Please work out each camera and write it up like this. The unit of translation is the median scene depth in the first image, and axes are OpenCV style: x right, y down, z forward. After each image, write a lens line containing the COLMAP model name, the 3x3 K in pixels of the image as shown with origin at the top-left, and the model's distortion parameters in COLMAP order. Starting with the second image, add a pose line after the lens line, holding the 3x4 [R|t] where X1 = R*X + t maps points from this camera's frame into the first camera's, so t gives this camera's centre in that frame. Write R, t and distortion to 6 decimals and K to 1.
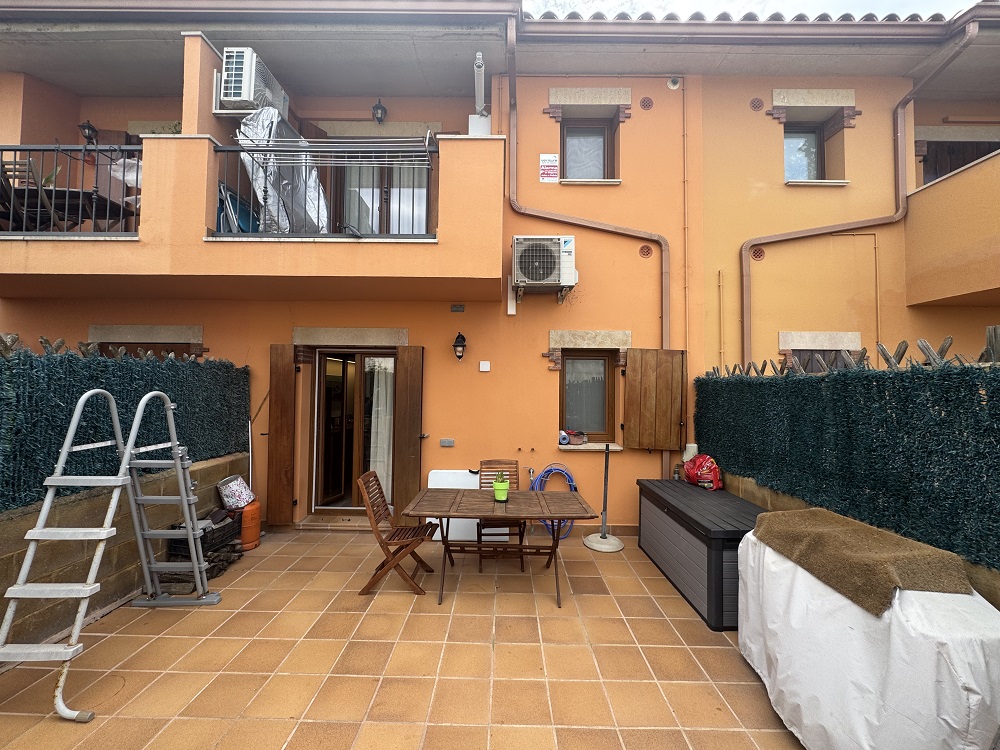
lens RADIAL K [[399.2, 0, 499.7], [0, 399.2, 375.9], [0, 0, 1]] dist [-0.001933, 0.000218]
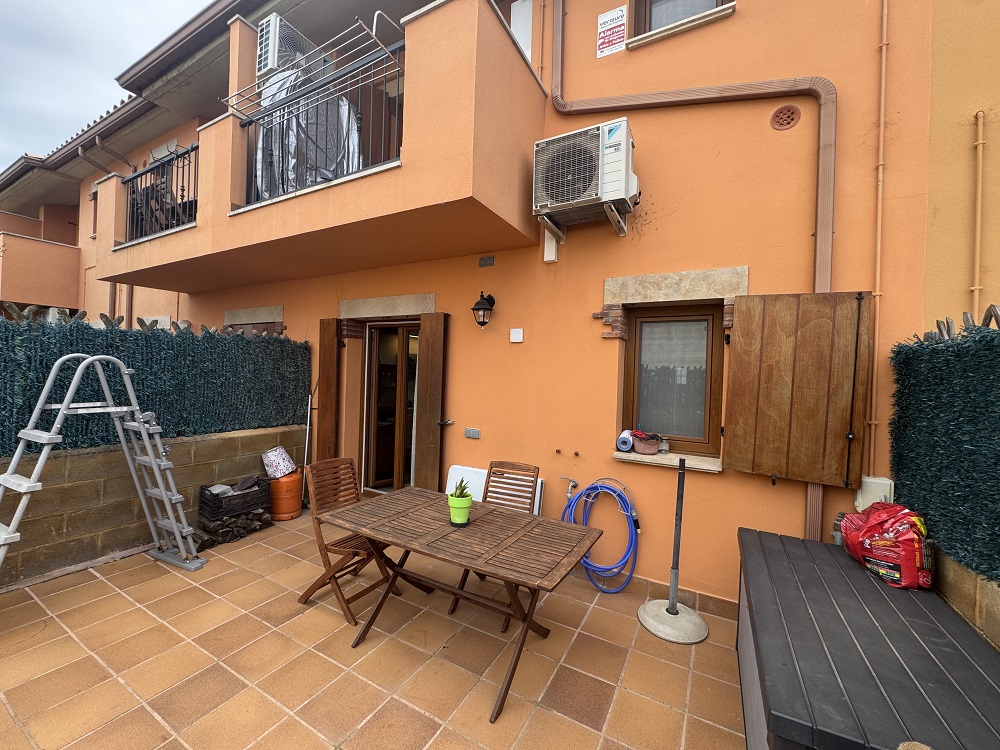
lens RADIAL K [[399.2, 0, 498.5], [0, 399.2, 374.9], [0, 0, 1]] dist [-0.001933, 0.000218]
pose [[0.880209, 0.019102, -0.474201, 0.296373], [-0.007292, 0.999616, 0.026732, 0.030668], [0.474529, -0.020072, 0.880011, 0.336025]]
